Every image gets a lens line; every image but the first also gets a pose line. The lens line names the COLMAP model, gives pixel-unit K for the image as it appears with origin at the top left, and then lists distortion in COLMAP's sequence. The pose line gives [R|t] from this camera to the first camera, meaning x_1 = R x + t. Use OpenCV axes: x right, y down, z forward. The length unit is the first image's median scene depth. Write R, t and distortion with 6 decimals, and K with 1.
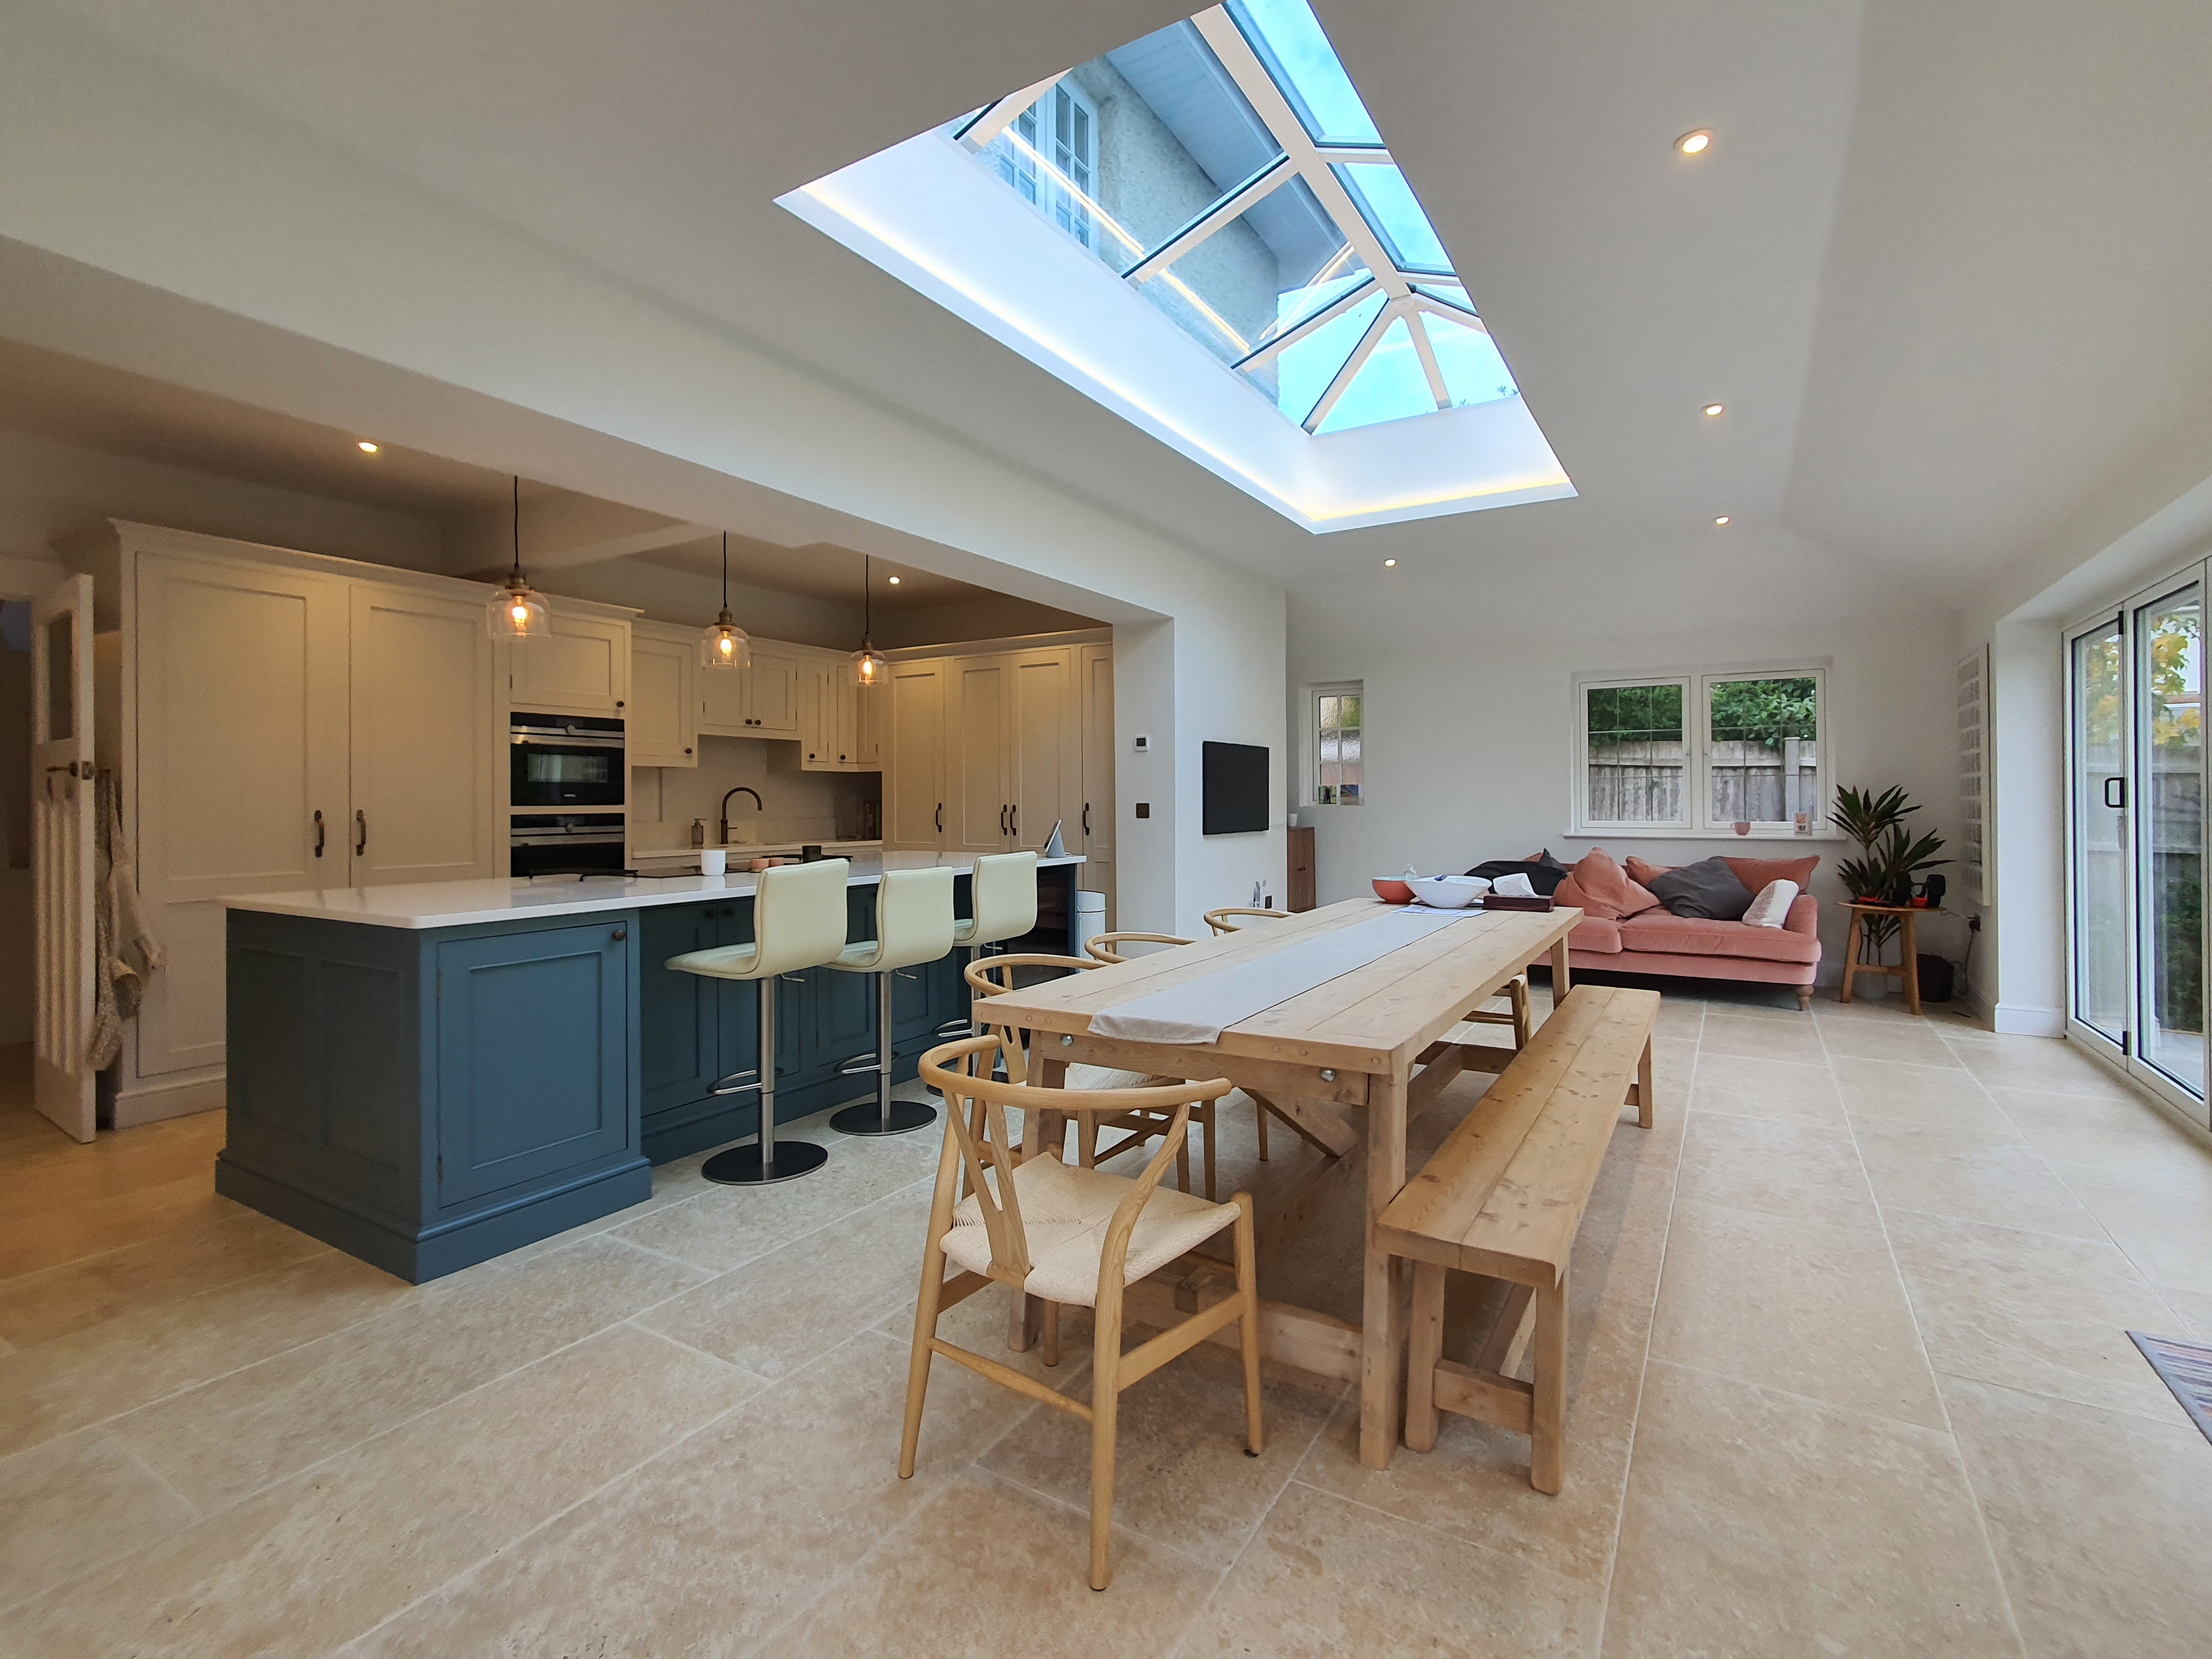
lens RADIAL K [[1031.1, 0, 1106.0], [0, 1031.1, 829.5], [0, 0, 1]] dist [0.000687, 0.000448]
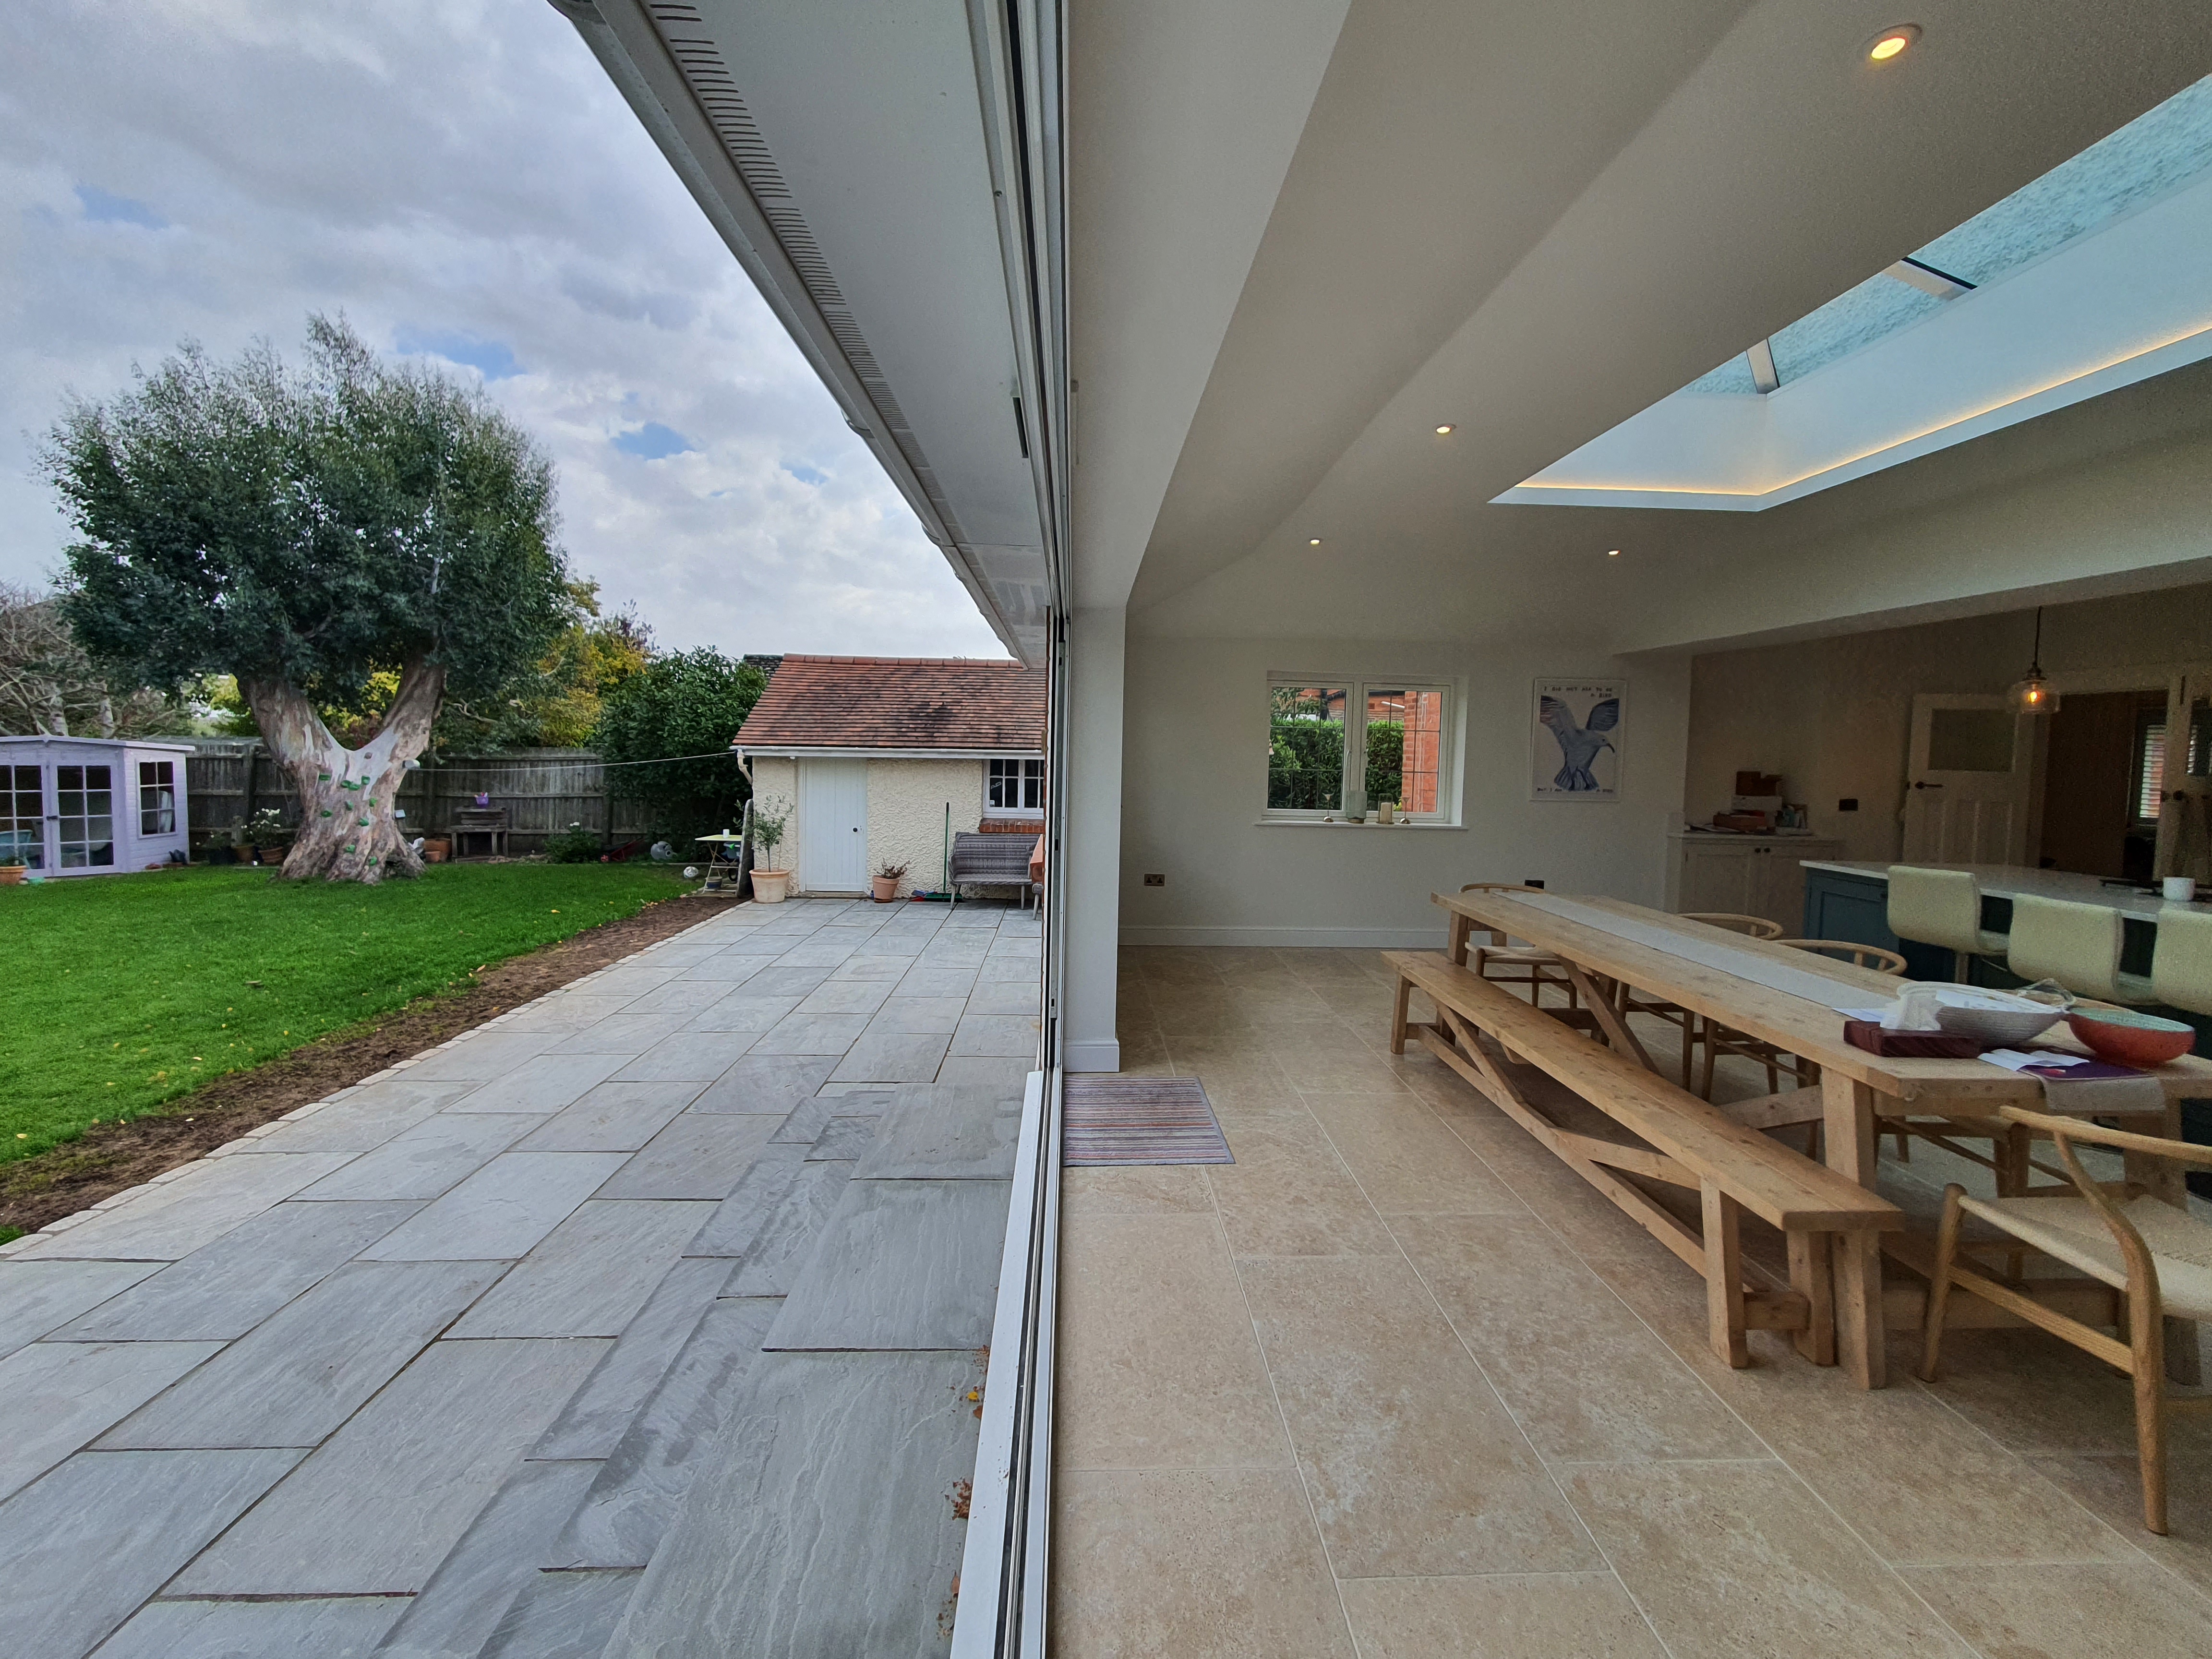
lens RADIAL K [[904.4, 0, 1112.0], [0, 904.4, 785.4], [0, 0, 1]] dist [-0.003285, -0.001066]
pose [[-0.829004, 0.008109, -0.559184, 0.863471], [-0.036306, 0.997005, 0.068283, -0.080931], [0.558063, 0.076909, -0.826227, 0.899720]]
